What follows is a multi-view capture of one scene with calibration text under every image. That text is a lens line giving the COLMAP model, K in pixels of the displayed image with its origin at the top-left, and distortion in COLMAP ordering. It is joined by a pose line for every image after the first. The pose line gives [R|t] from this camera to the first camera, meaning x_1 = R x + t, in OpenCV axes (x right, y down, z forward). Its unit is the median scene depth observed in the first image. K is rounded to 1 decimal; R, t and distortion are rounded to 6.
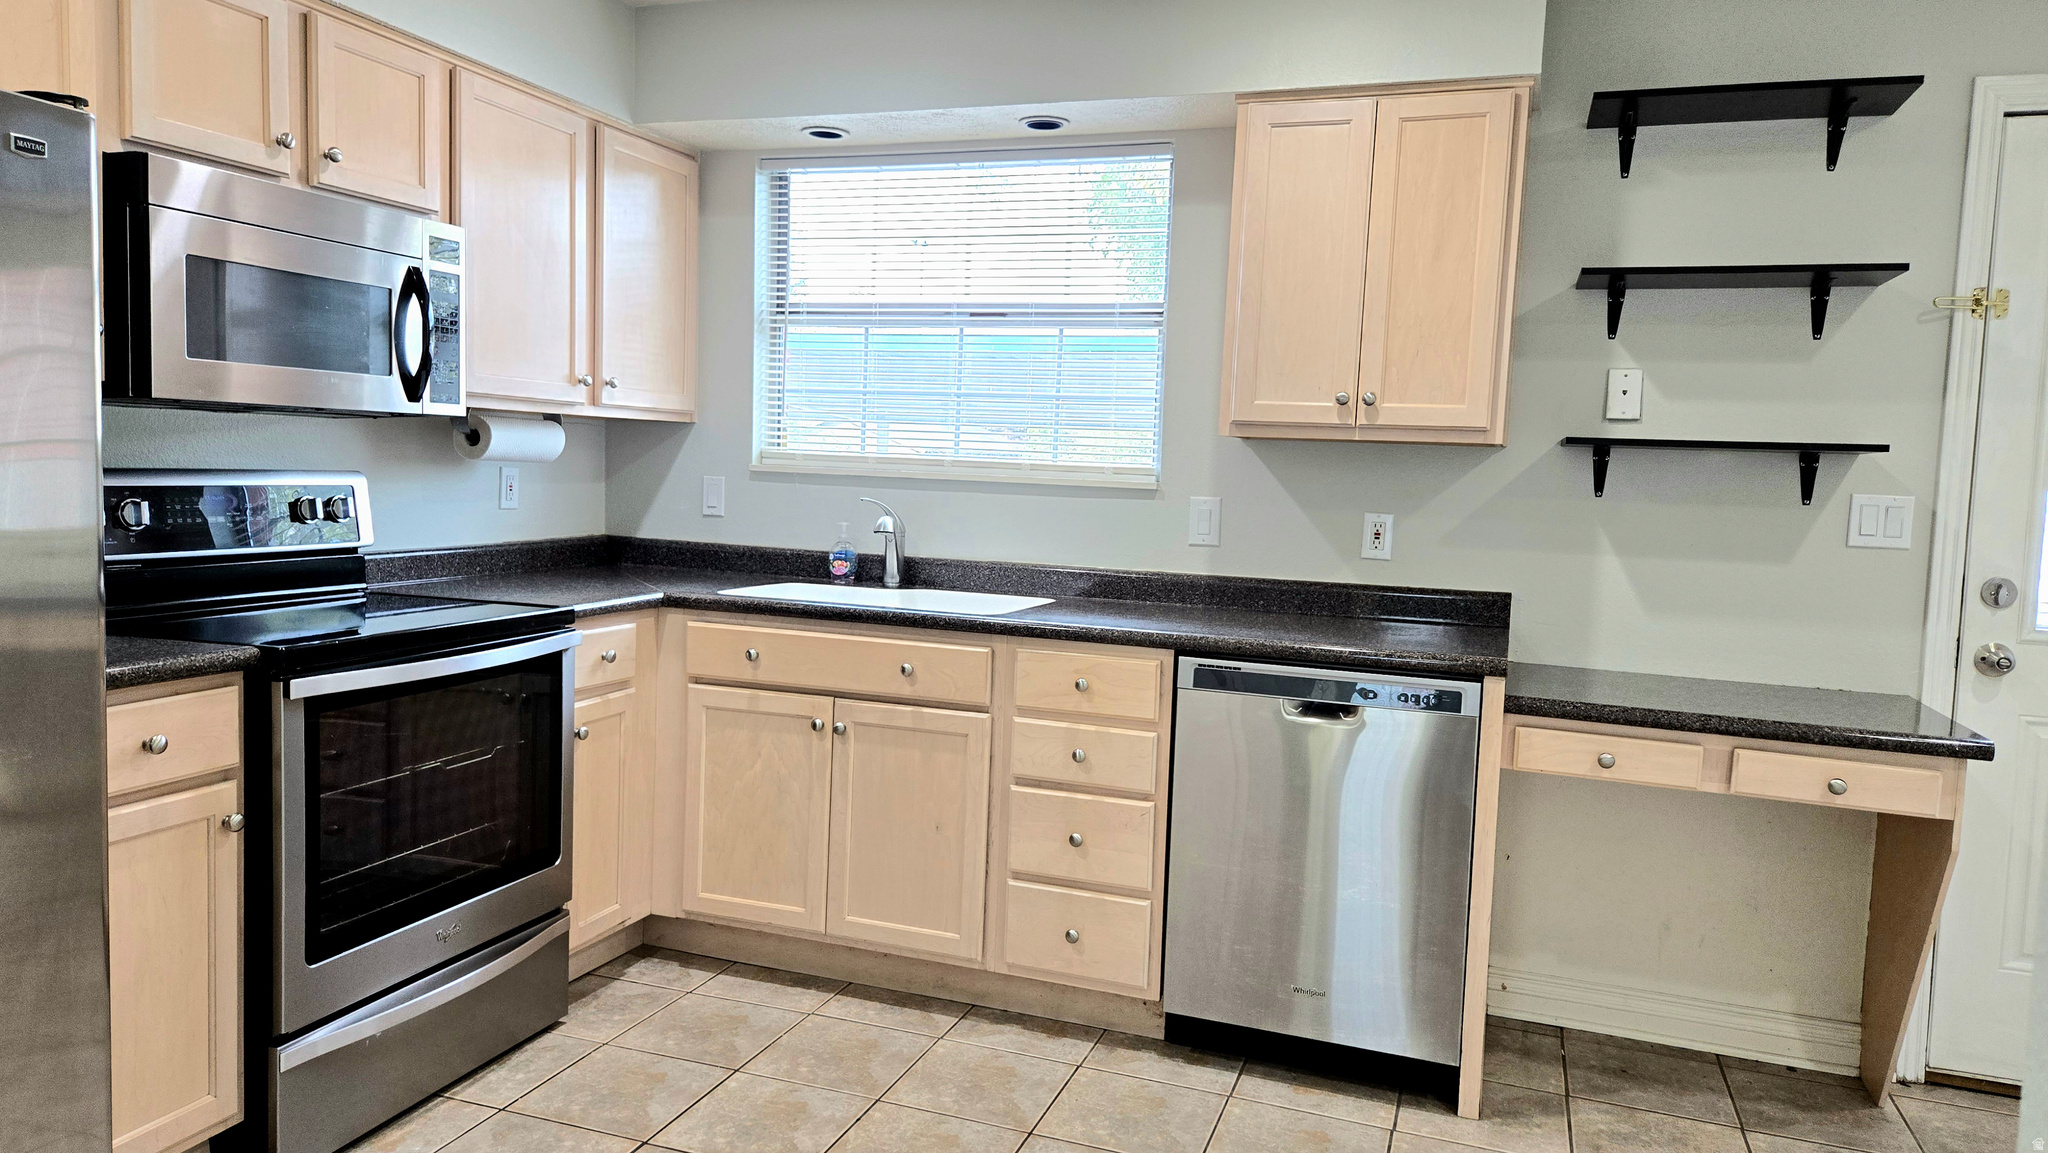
lens RADIAL K [[1370.7, 0, 1023.7], [0, 1370.7, 567.4], [0, 0, 1]] dist [0.081067, -0.045569]
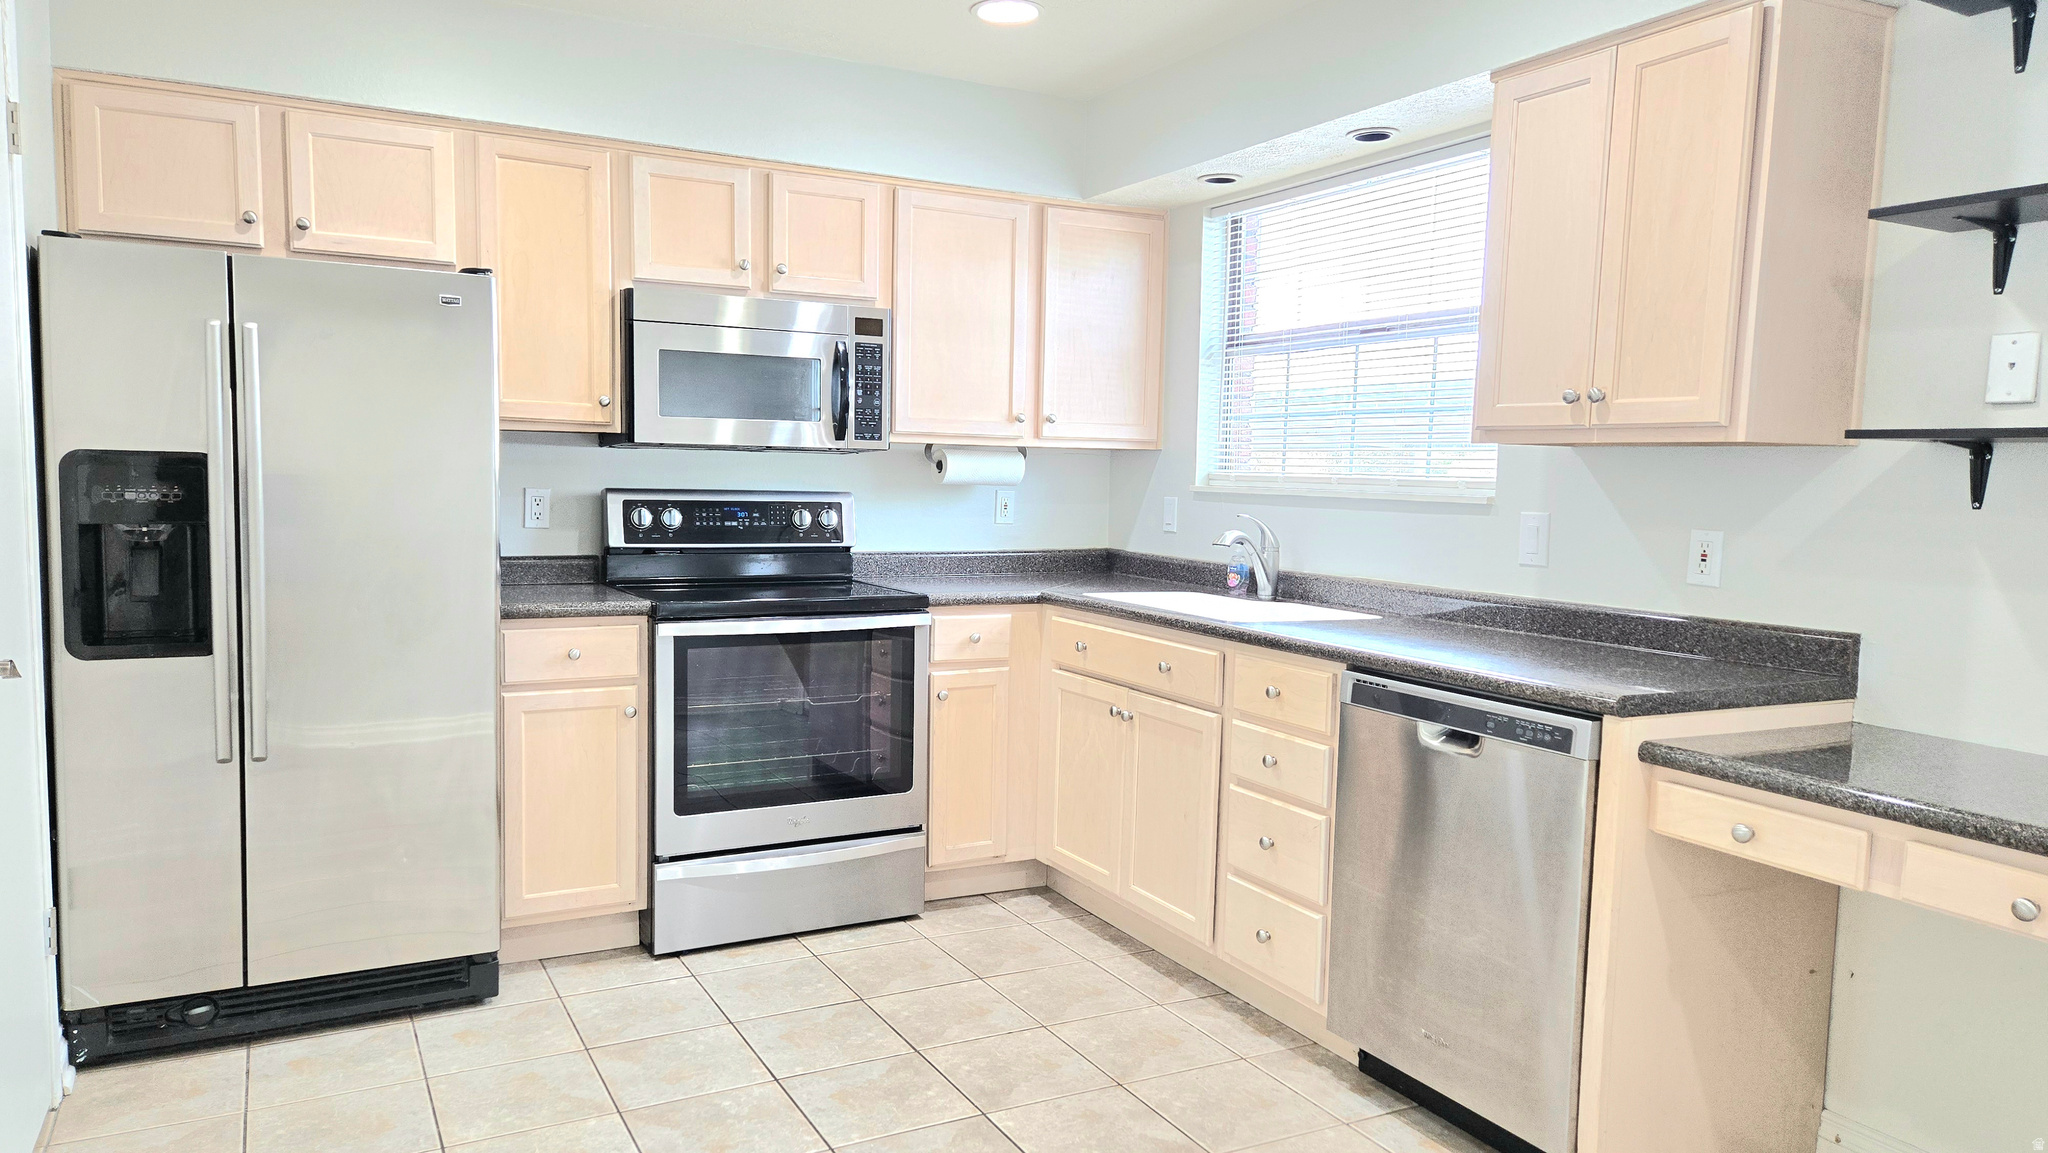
lens RADIAL K [[1370.7, 0, 988.4], [0, 1370.7, 599.4], [0, 0, 1]] dist [0.081067, -0.045569]
pose [[0.736839, 0.044034, -0.674633, 0.535399], [-0.047498, 0.998783, 0.013315, 0.012108], [0.674398, 0.022233, 0.738033, 0.092162]]
